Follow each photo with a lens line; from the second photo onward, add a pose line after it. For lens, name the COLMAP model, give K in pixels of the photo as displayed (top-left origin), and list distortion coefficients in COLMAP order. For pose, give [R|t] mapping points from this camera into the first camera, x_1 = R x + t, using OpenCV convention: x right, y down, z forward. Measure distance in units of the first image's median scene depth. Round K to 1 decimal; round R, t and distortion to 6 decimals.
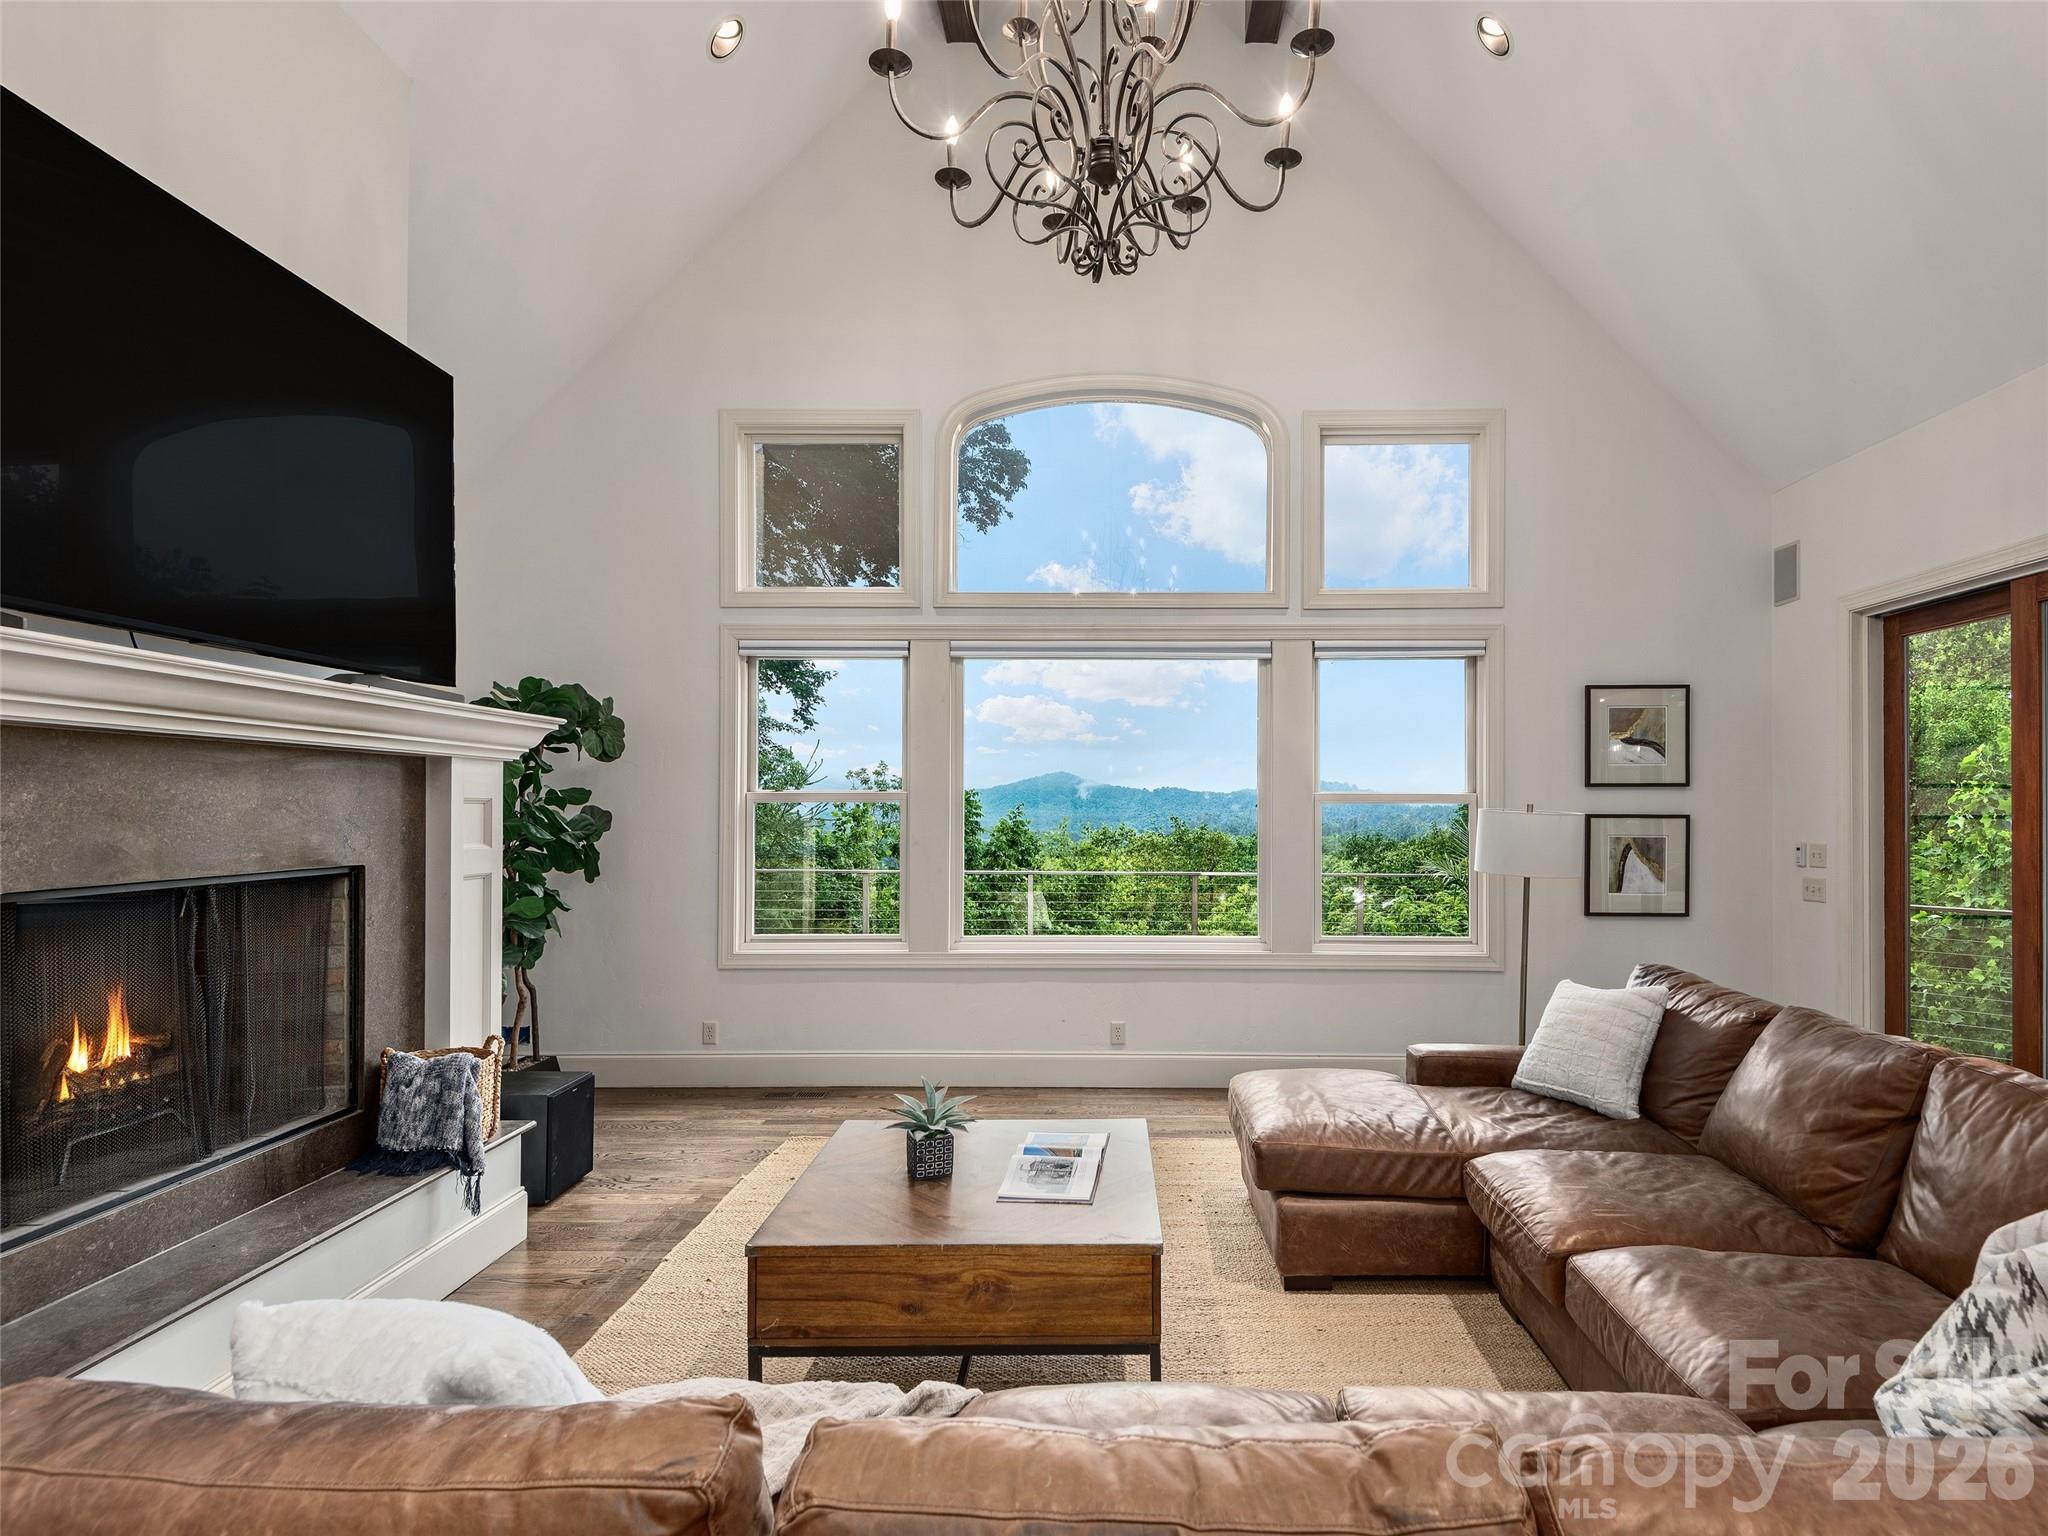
lens RADIAL K [[1052.9, 0, 1121.7], [0, 1052.9, 800.1], [0, 0, 1]] dist [0.030048, -0.032757]
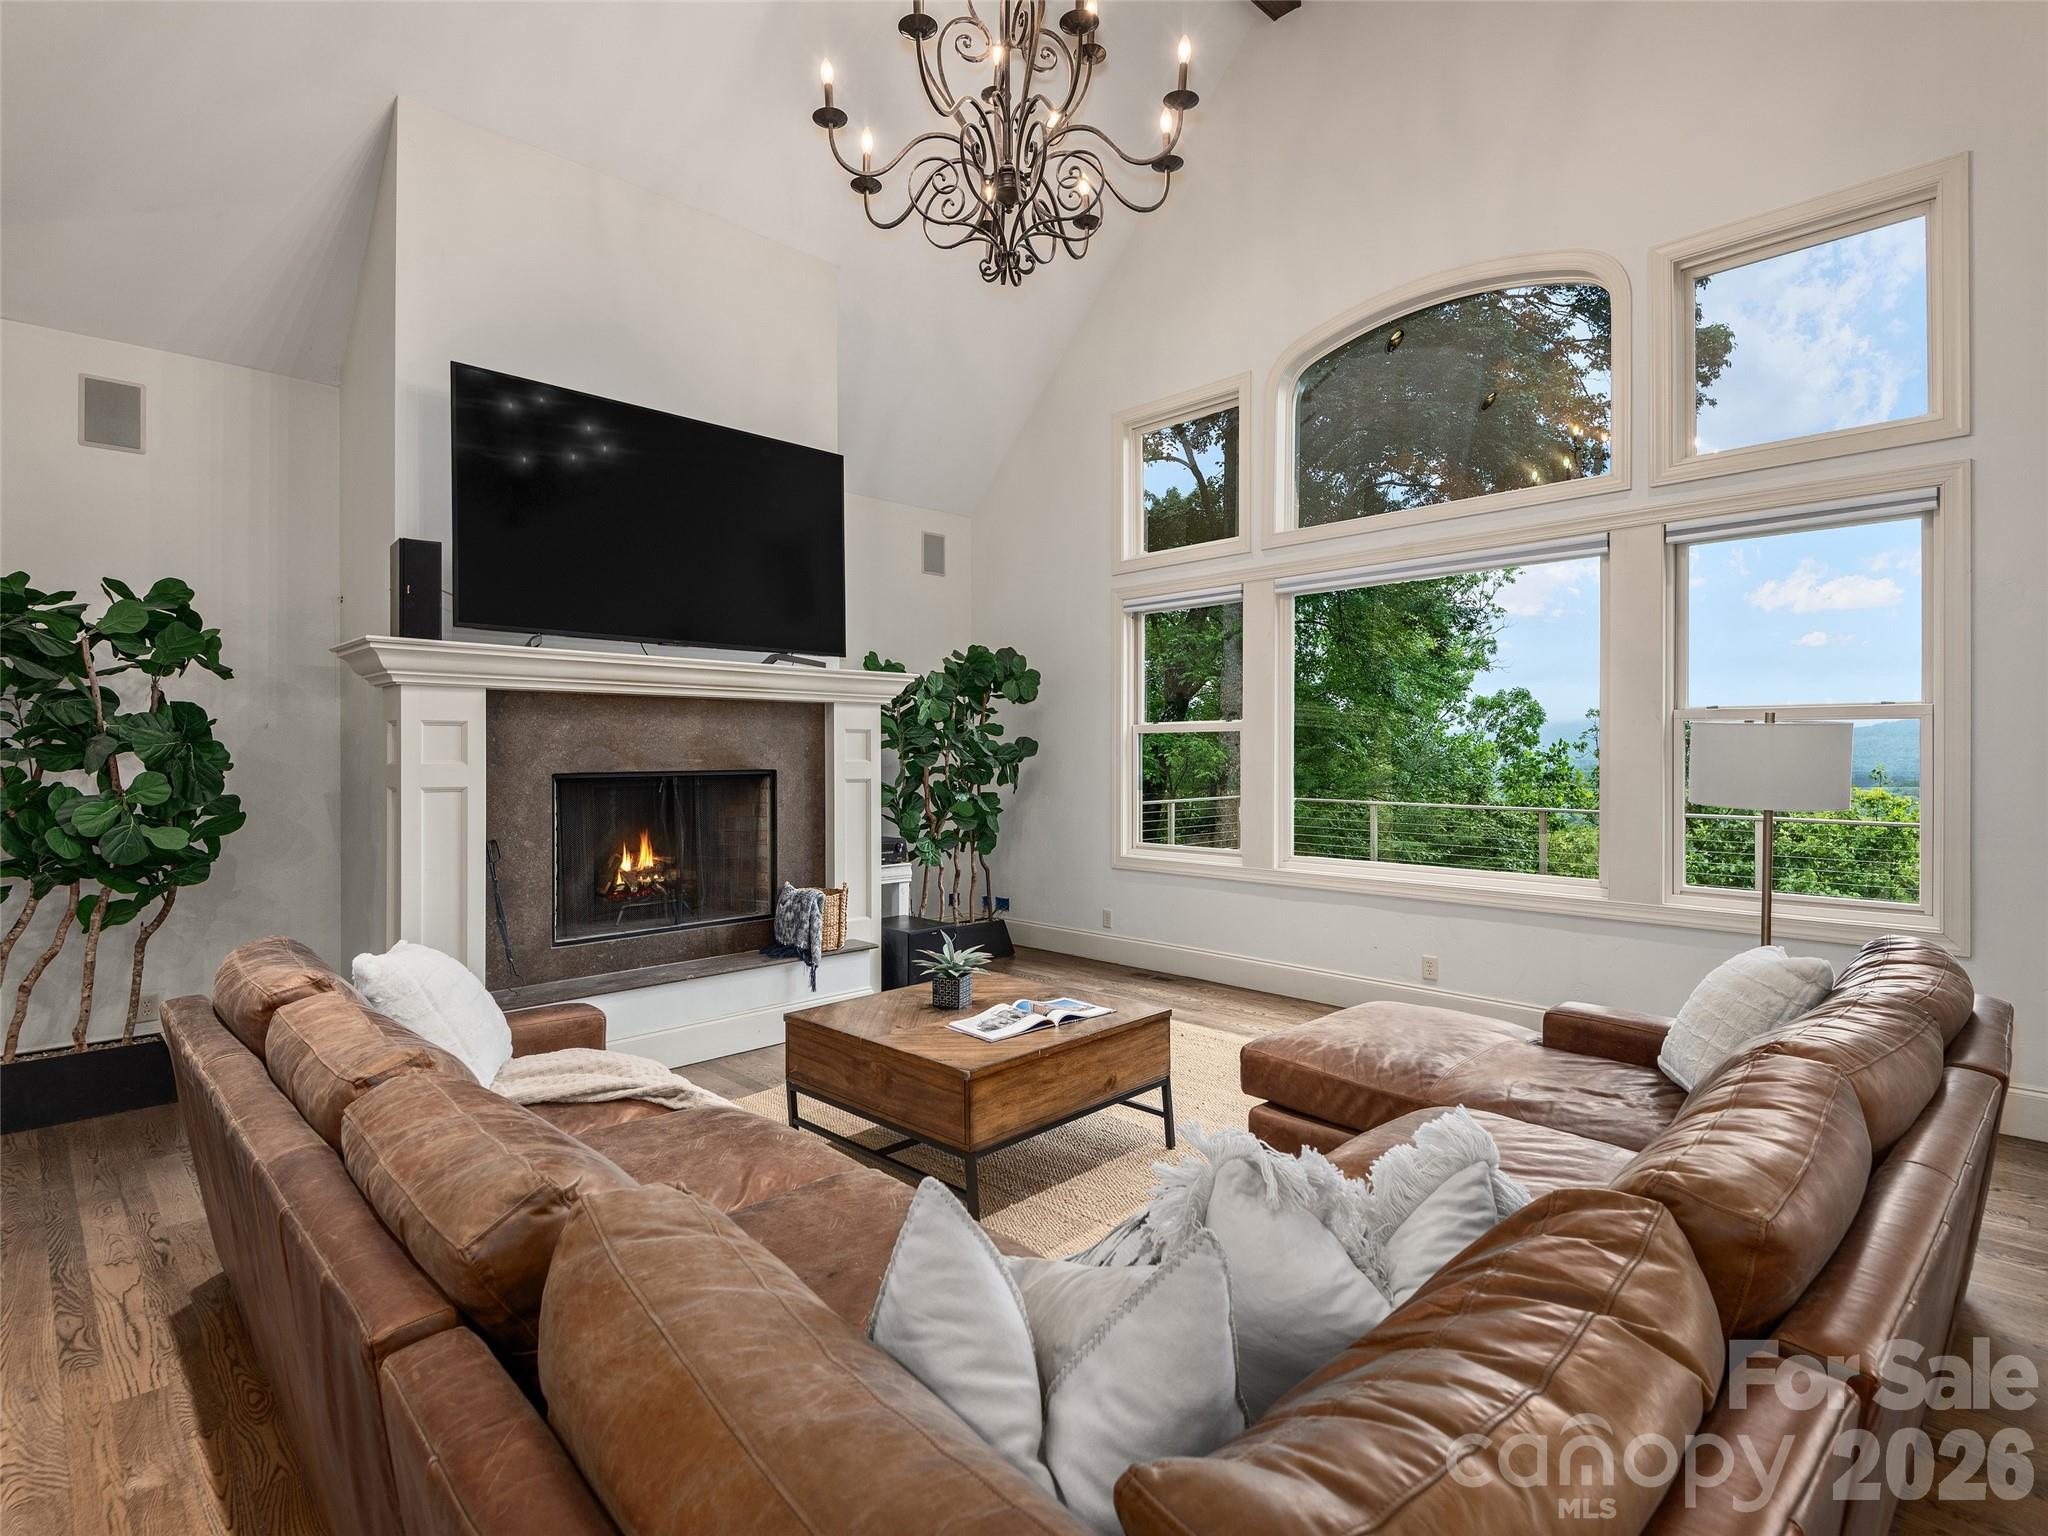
lens RADIAL K [[1029.2, 0, 1035.1], [0, 1029.2, 750.6], [0, 0, 1]] dist [-0.000715, -0.001257]
pose [[0.707863, -0.004377, -0.706337, 0.654244], [0.009249, 0.999953, 0.003073, 0.028613], [0.706290, -0.008708, 0.707869, 0.141203]]
